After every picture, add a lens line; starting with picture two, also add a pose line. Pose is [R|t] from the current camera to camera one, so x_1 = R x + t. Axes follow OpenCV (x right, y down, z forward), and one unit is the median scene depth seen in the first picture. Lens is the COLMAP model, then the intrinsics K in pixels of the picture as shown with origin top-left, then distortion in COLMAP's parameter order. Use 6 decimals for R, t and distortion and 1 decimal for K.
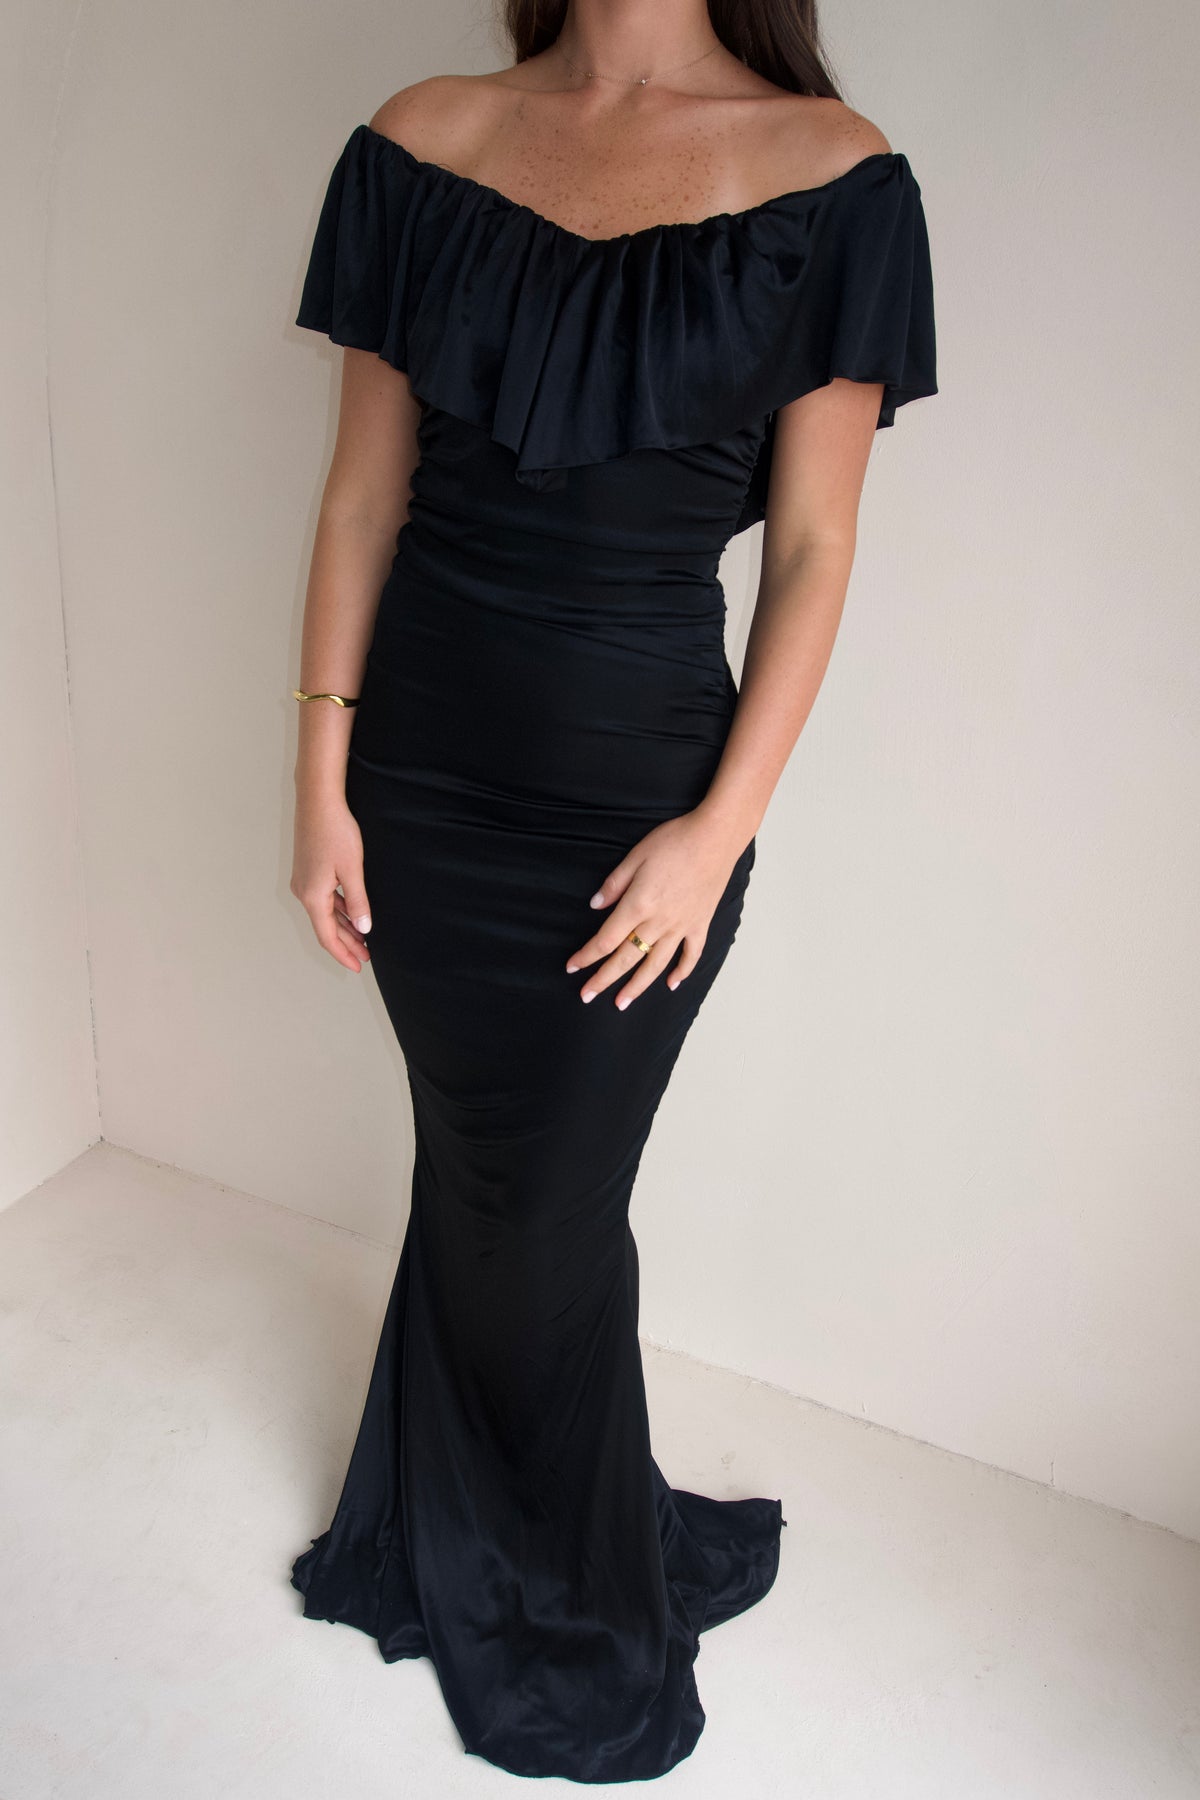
lens RADIAL K [[1495.1, 0, 600.0], [0, 1495.1, 900.0], [0, 0, 1]] dist [0.078035, 0.001873]
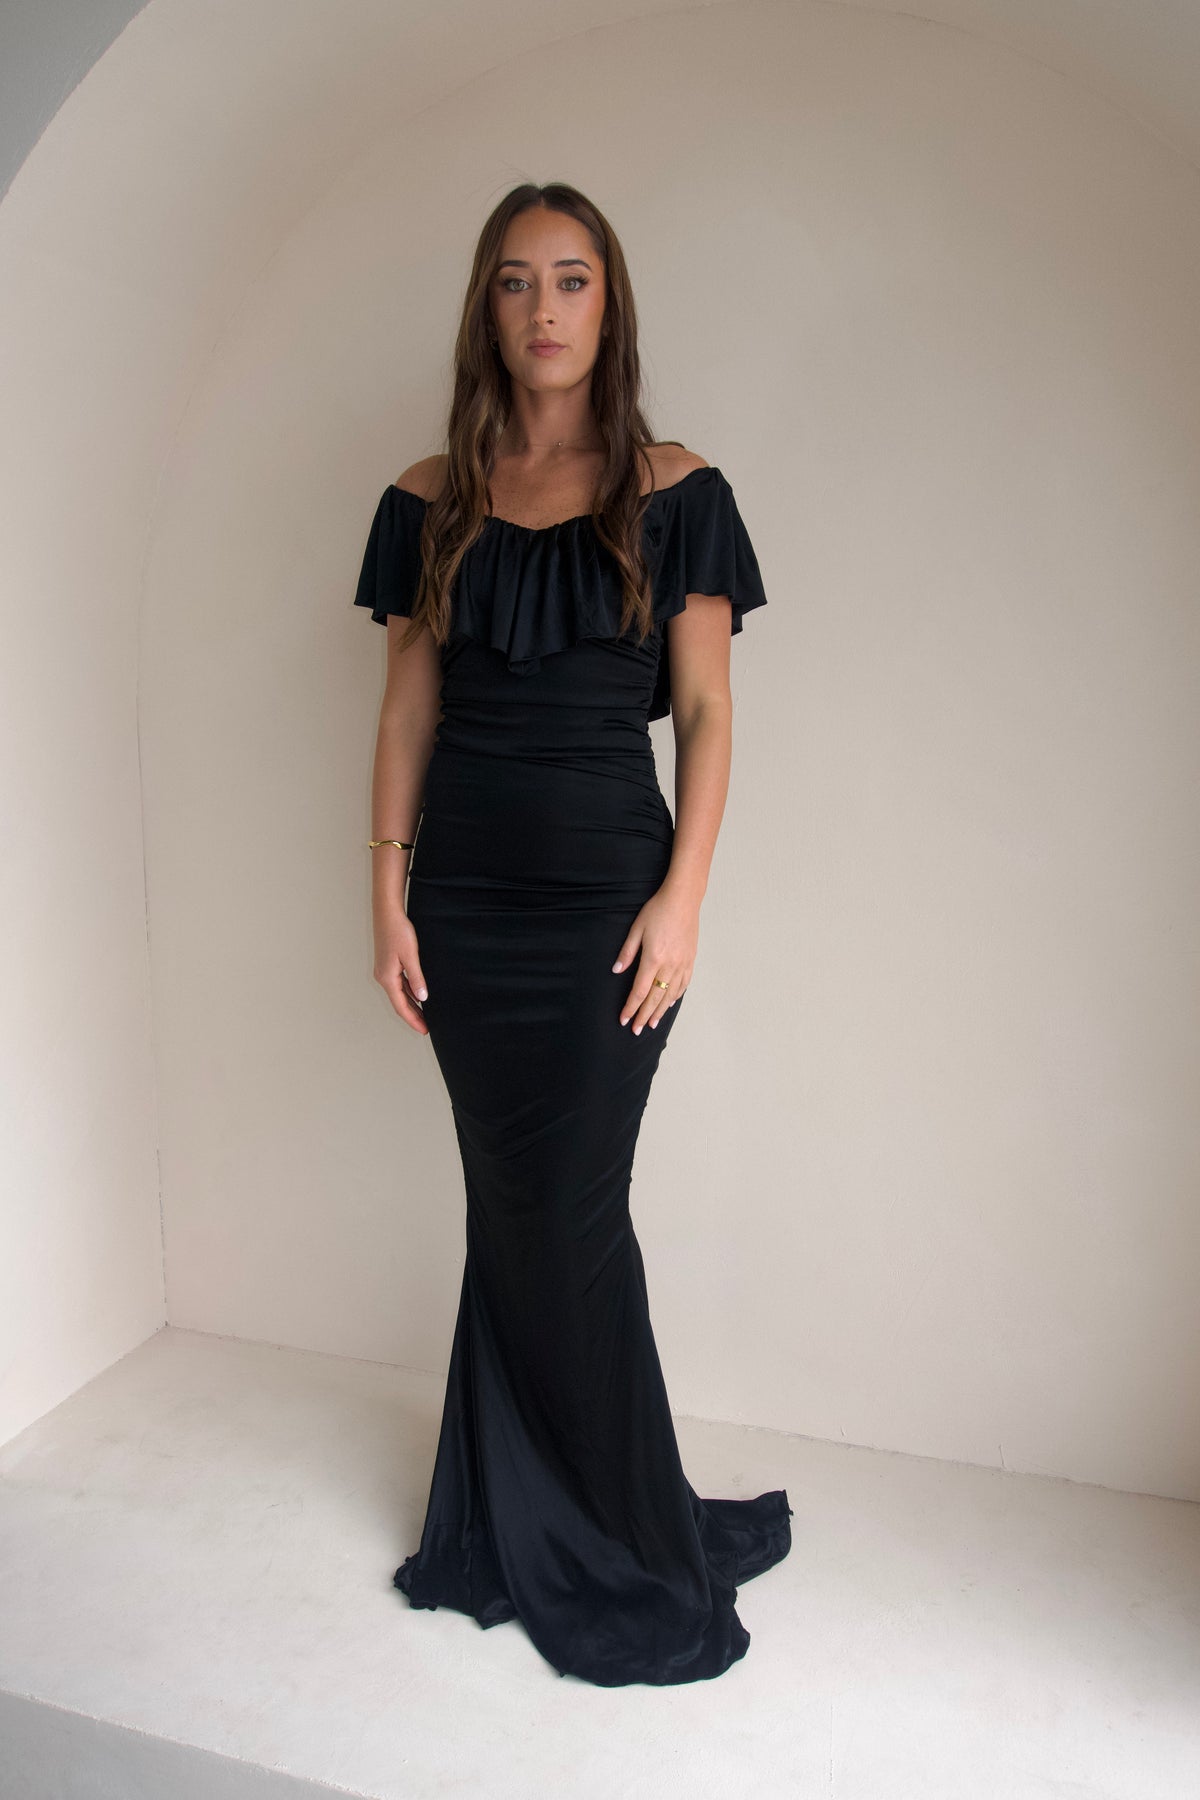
lens RADIAL K [[1495.1, 0, 600.0], [0, 1495.1, 900.0], [0, 0, 1]] dist [0.078035, 0.001873]
pose [[0.991006, -0.105921, 0.081785, -0.087049], [0.124213, 0.955471, -0.267669, 0.285945], [-0.049791, 0.275420, 0.960034, -0.323031]]
